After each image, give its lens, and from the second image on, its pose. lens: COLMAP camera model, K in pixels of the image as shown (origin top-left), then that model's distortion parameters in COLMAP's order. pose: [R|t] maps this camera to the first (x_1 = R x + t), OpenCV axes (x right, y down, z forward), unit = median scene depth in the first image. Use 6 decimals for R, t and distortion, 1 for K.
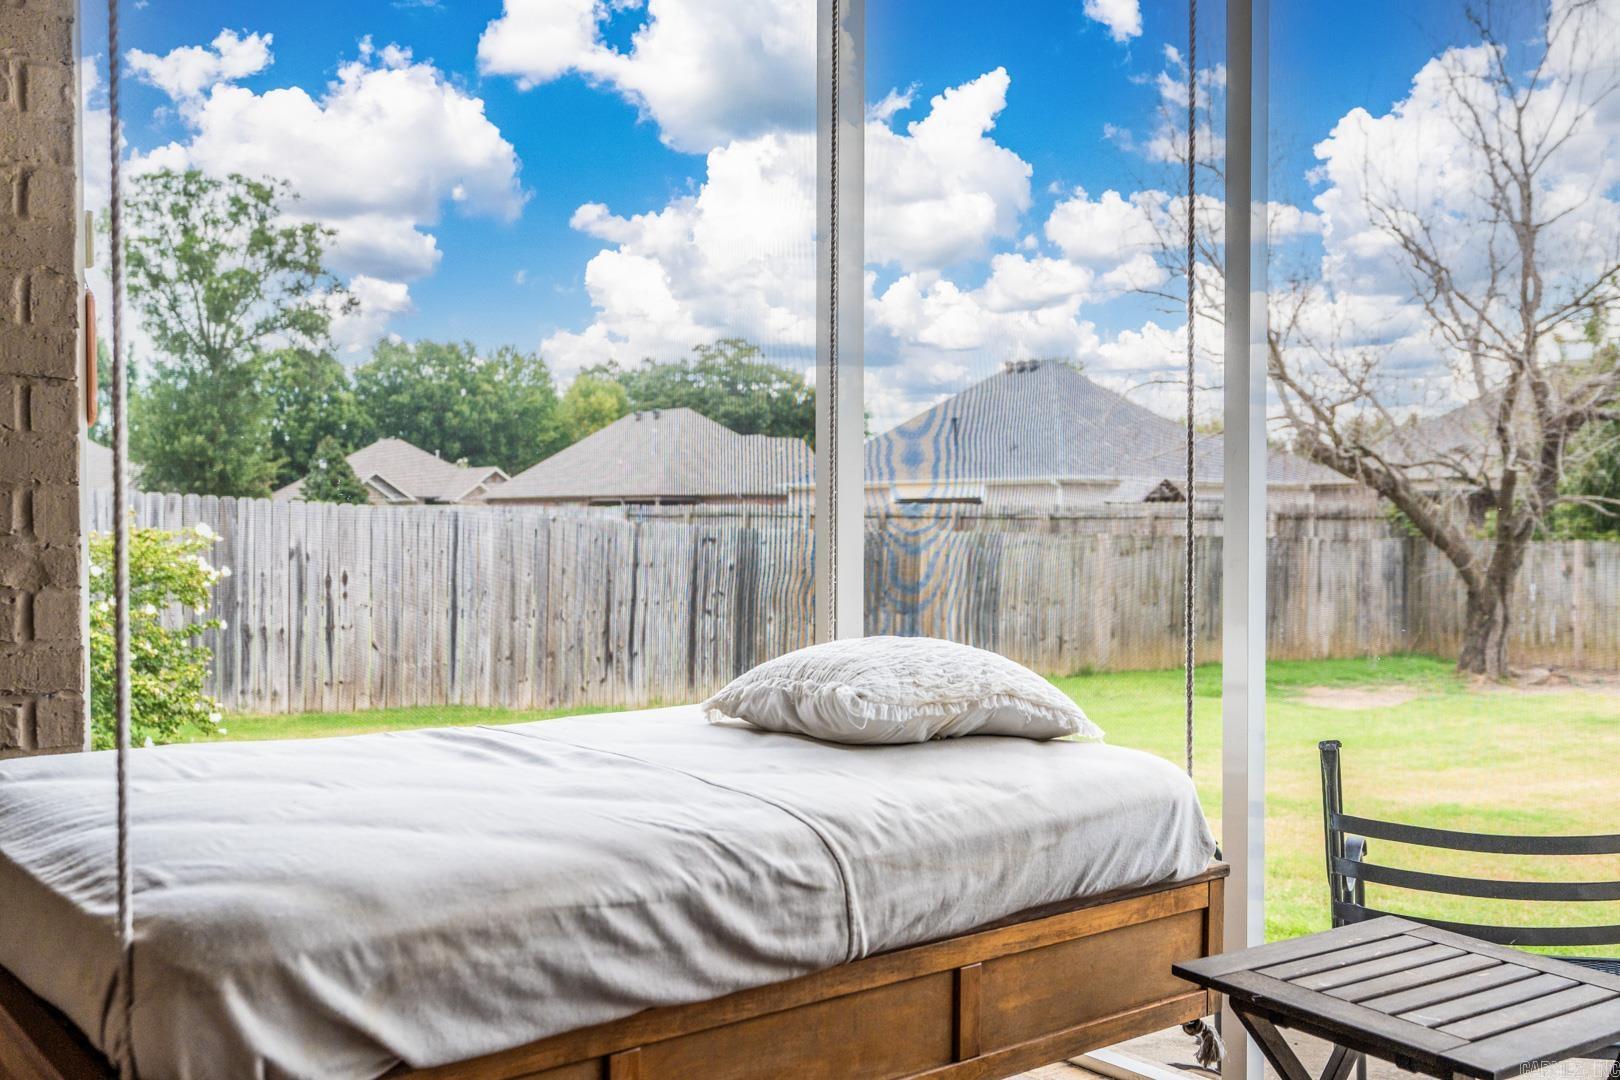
lens RADIAL K [[1557.0, 0, 813.1], [0, 1557.0, 542.5], [0, 0, 1]] dist [0.009822, 0.000000]
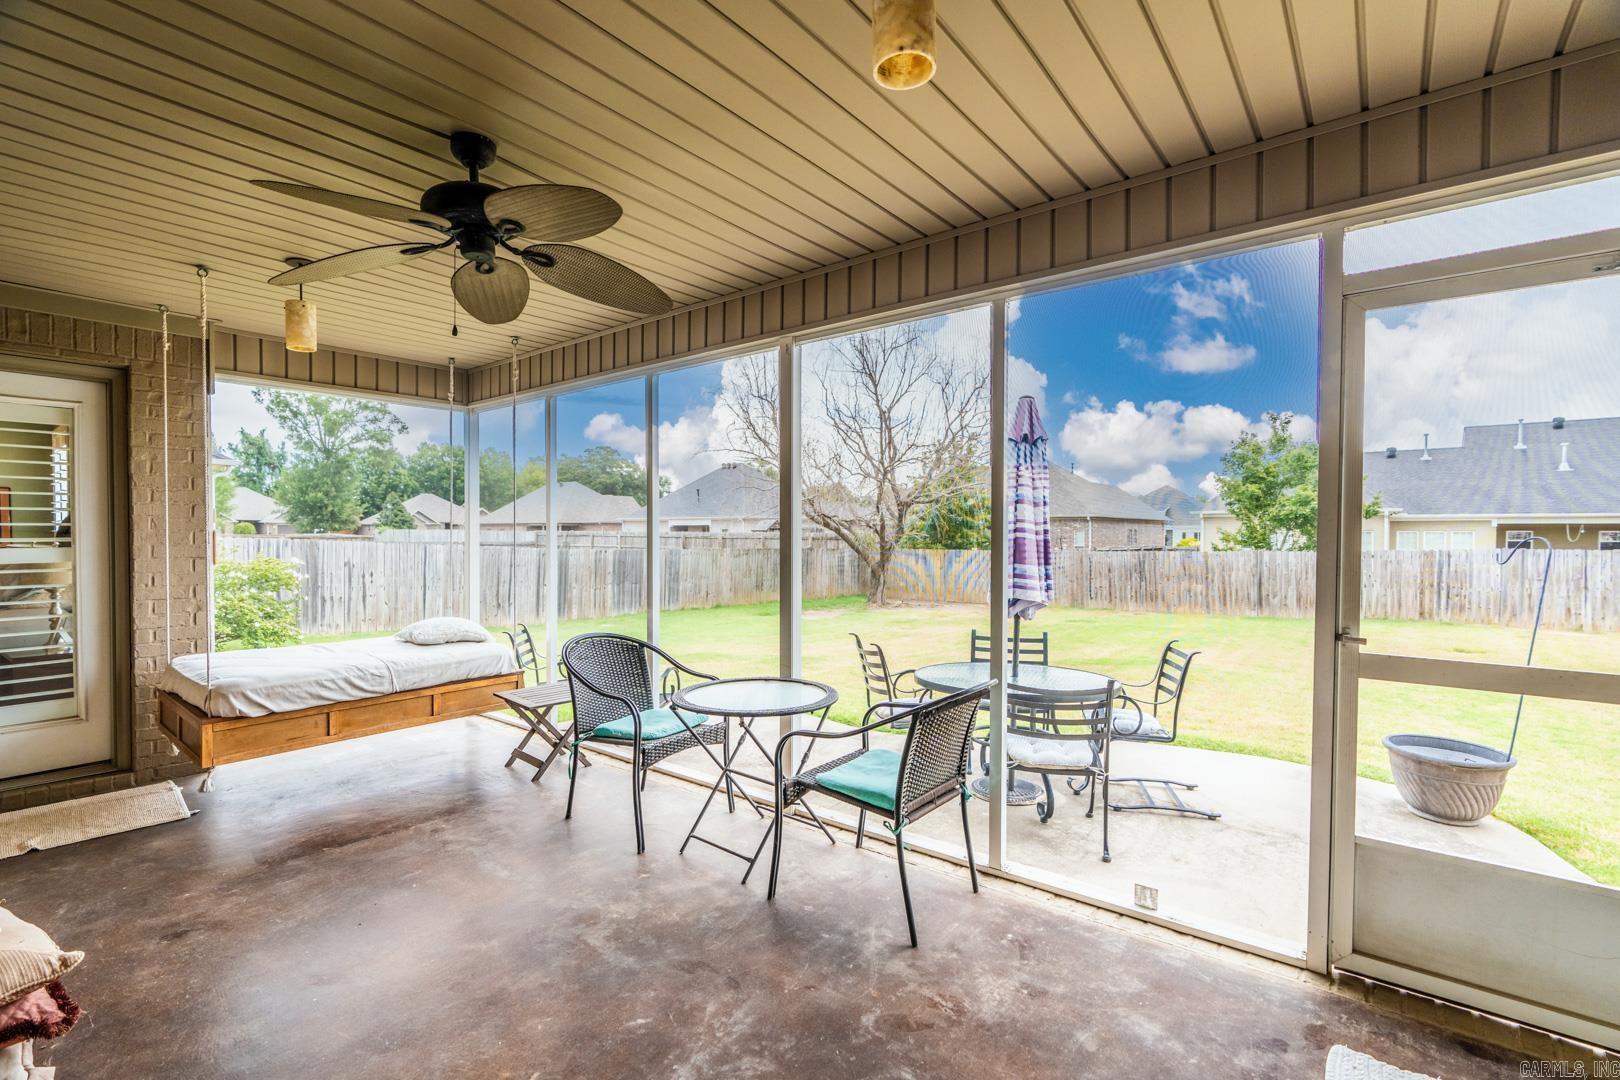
lens RADIAL K [[724.4, 0, 801.6], [0, 724.4, 534.5], [0, 0, 1]] dist [-0.002731, 0.000651]
pose [[0.978373, -0.001163, 0.206845, 0.068472], [0.003274, 0.999946, -0.009863, -0.015772], [-0.206823, 0.010327, 0.978324, -0.122194]]
